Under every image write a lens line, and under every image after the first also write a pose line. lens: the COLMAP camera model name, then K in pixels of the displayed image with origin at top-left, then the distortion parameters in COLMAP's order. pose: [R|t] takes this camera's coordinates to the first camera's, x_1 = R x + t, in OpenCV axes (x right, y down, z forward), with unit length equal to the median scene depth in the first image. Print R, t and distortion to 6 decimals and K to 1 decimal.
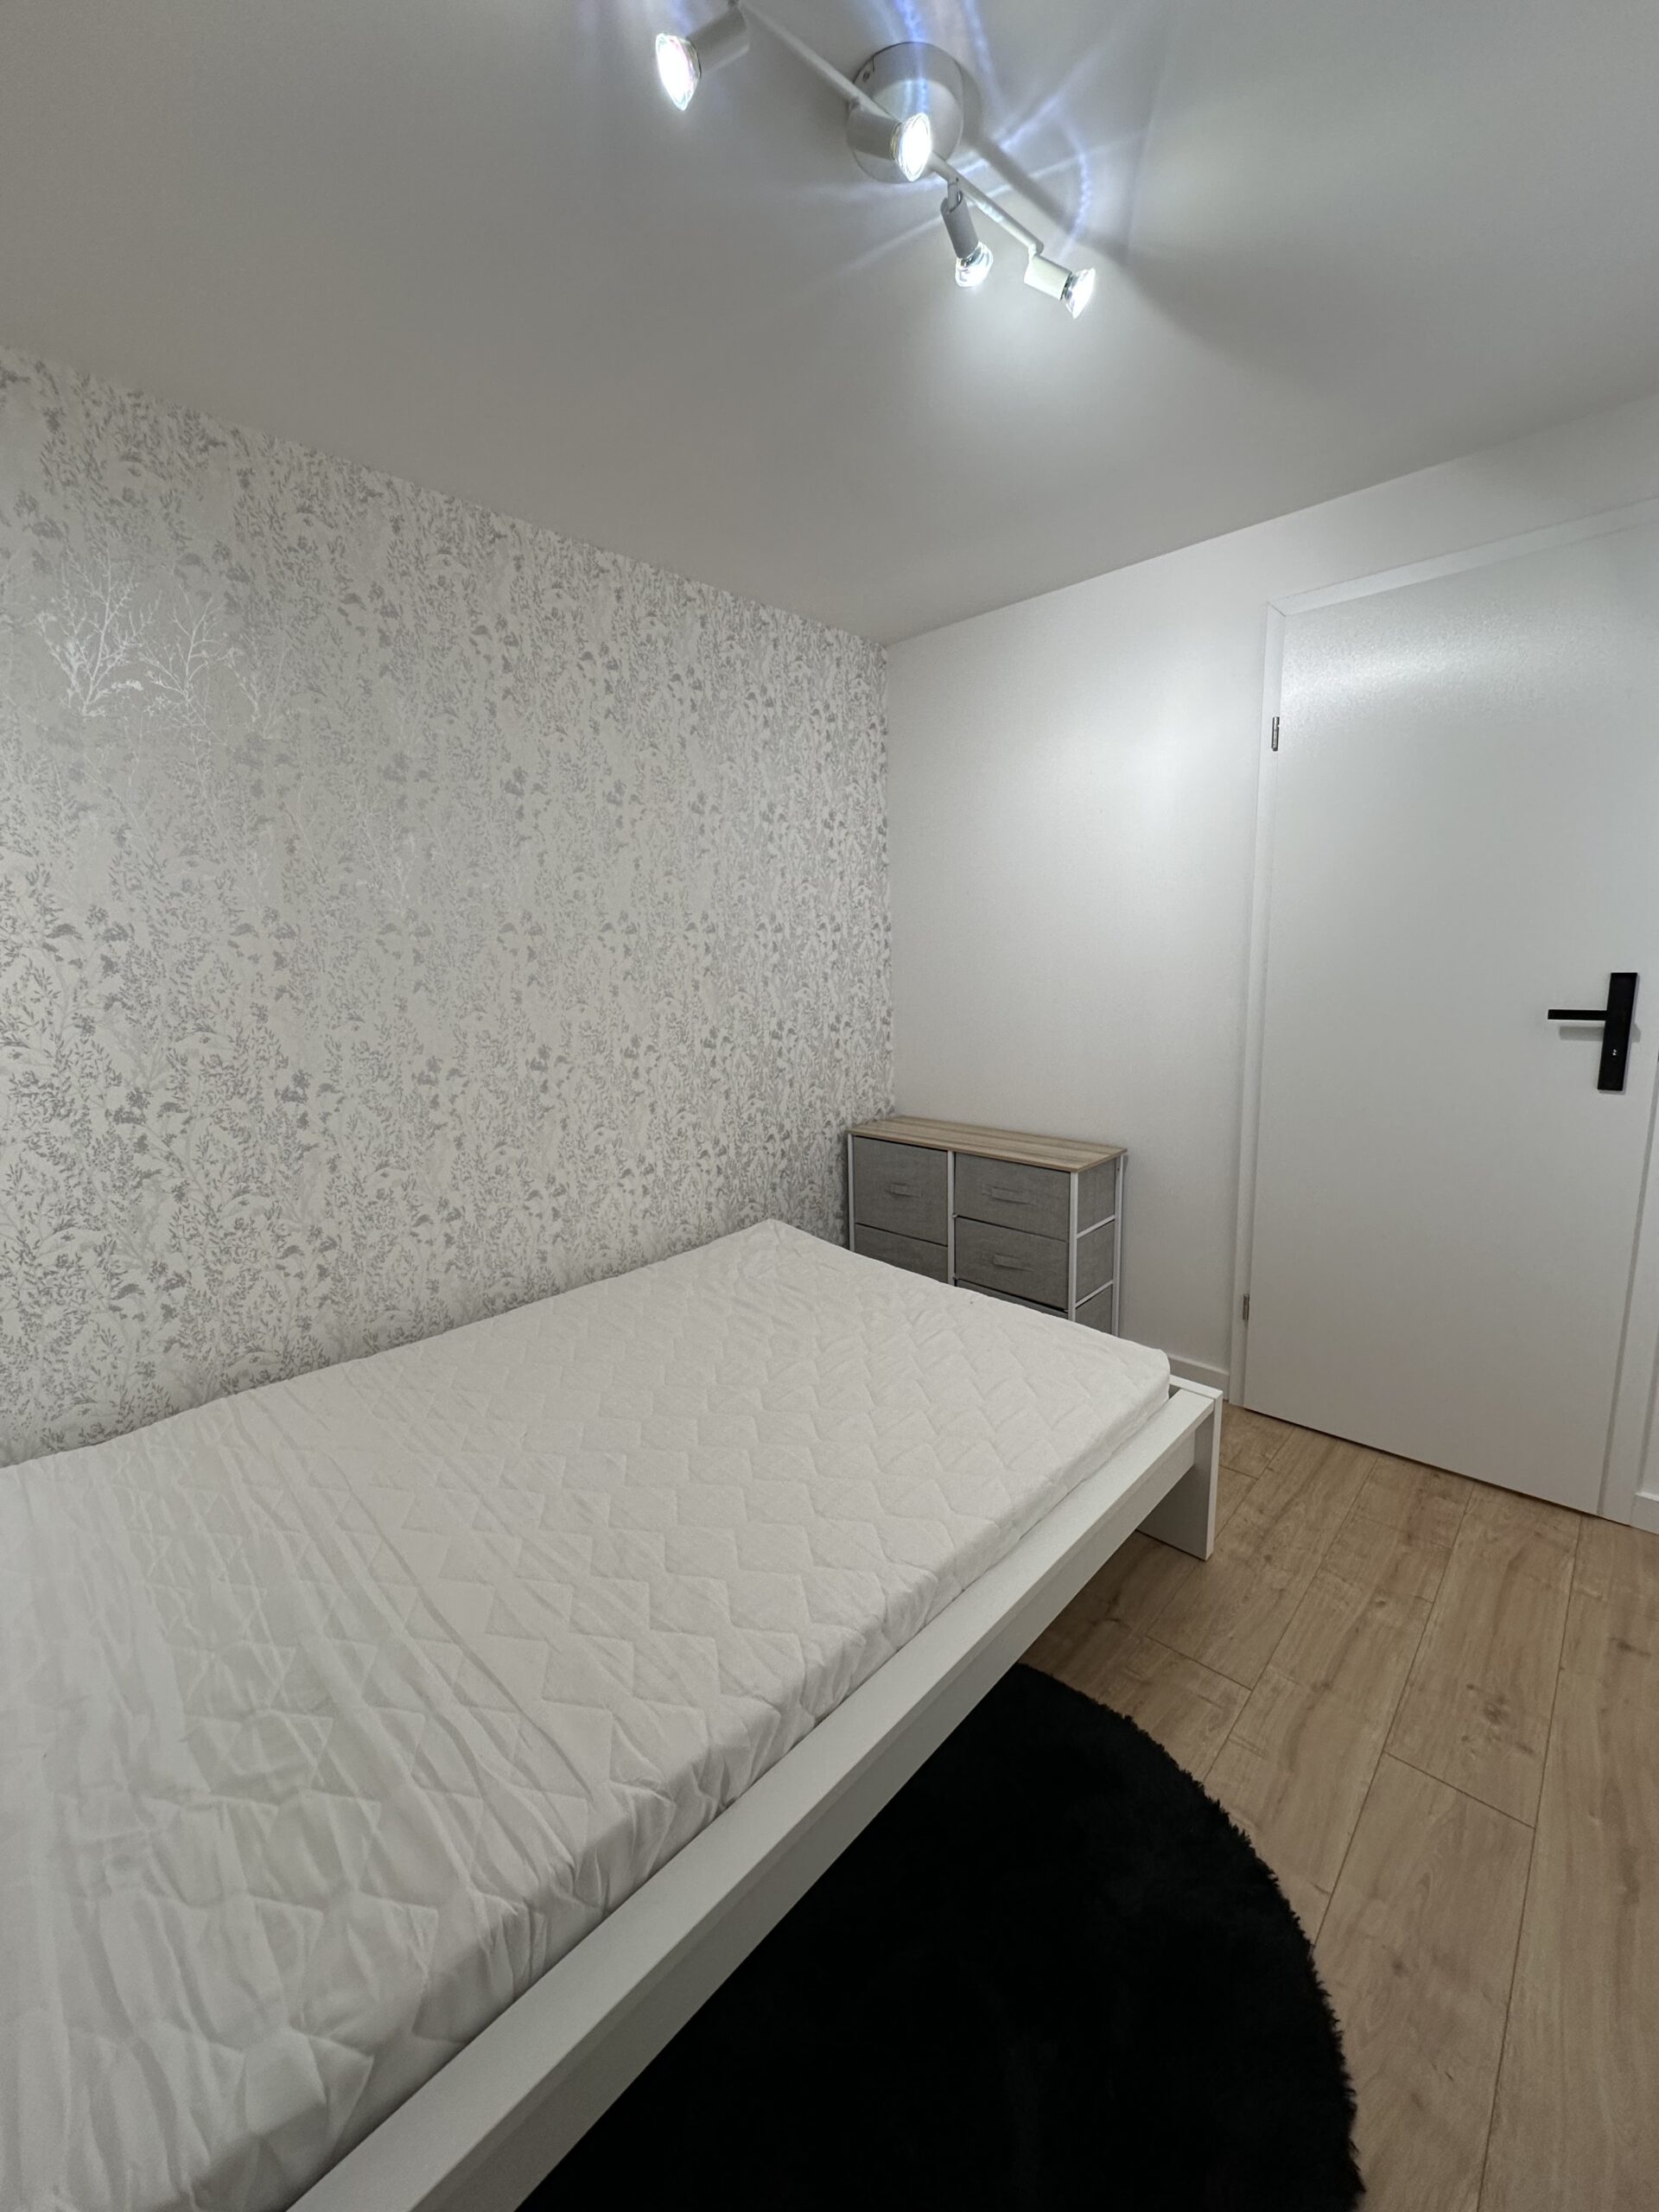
lens RADIAL K [[876.7, 0, 848.2], [0, 876.7, 1109.5], [0, 0, 1]] dist [-0.008299, -0.000231]
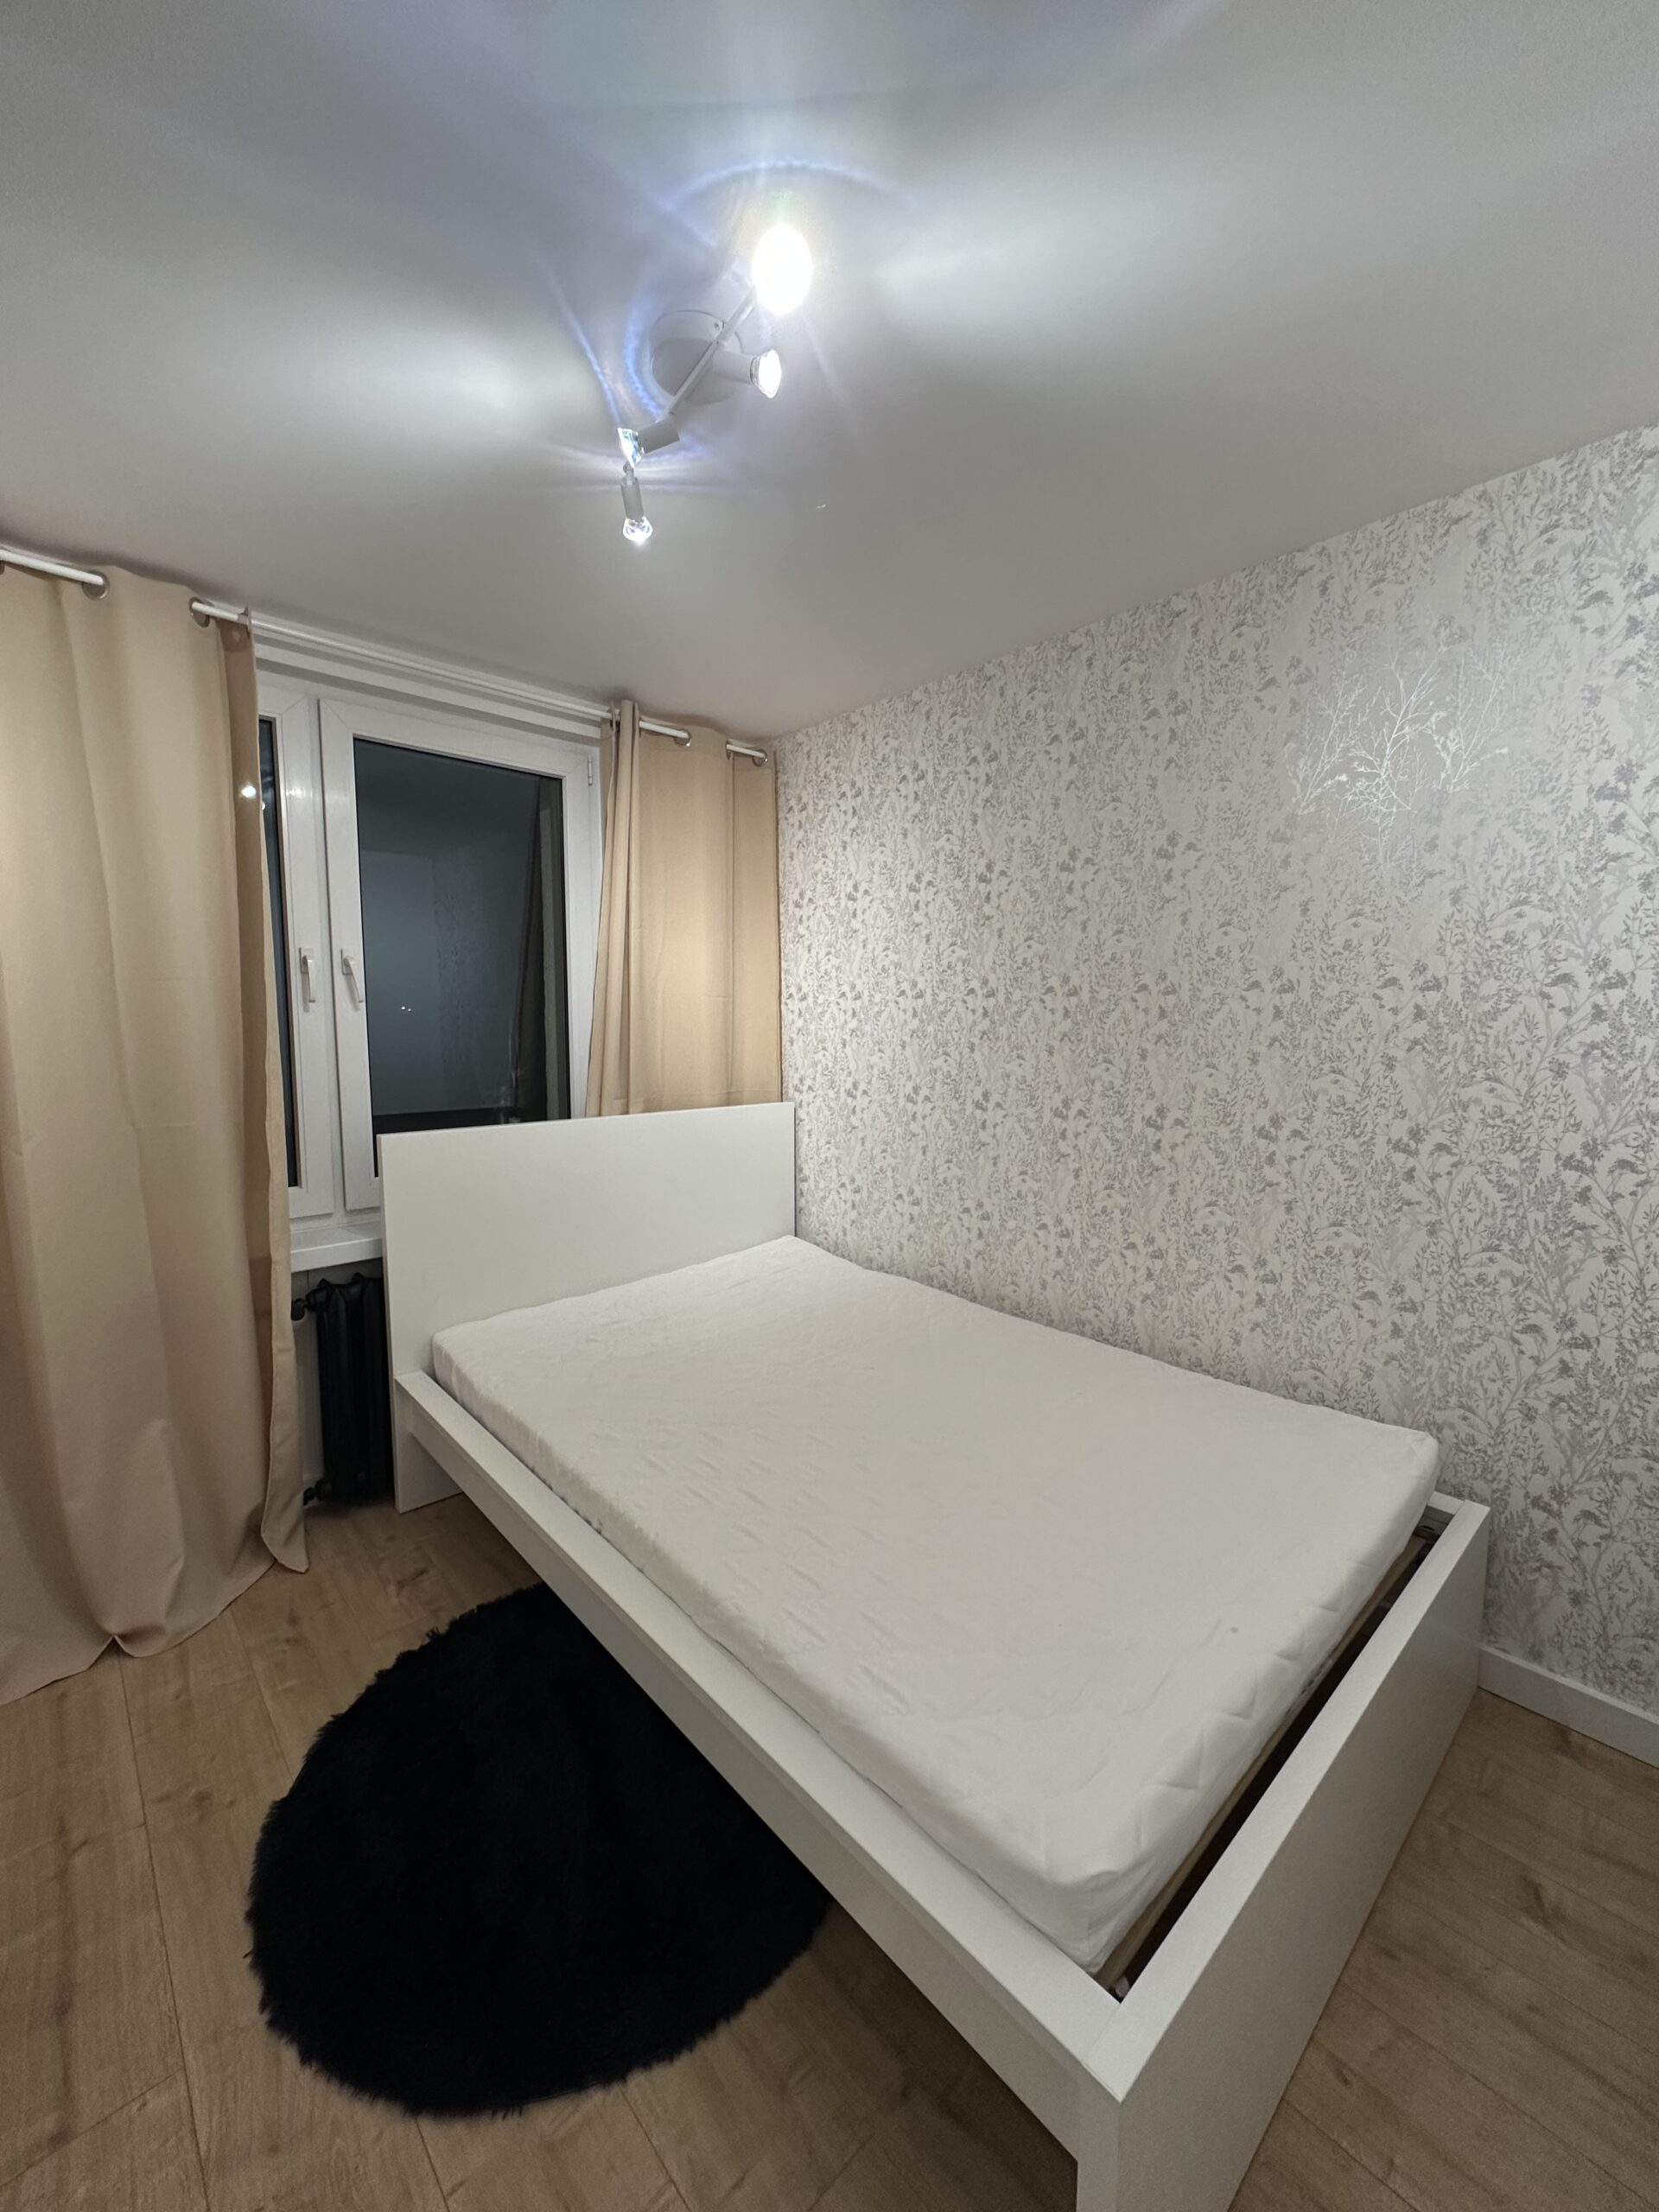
lens RADIAL K [[876.7, 0, 846.5], [0, 876.7, 1104.8], [0, 0, 1]] dist [-0.008299, -0.000231]
pose [[-0.069381, 0.130083, -0.989073, 0.399341], [-0.182610, 0.973054, 0.140785, -0.089863], [0.980734, 0.190382, -0.043757, 0.421792]]
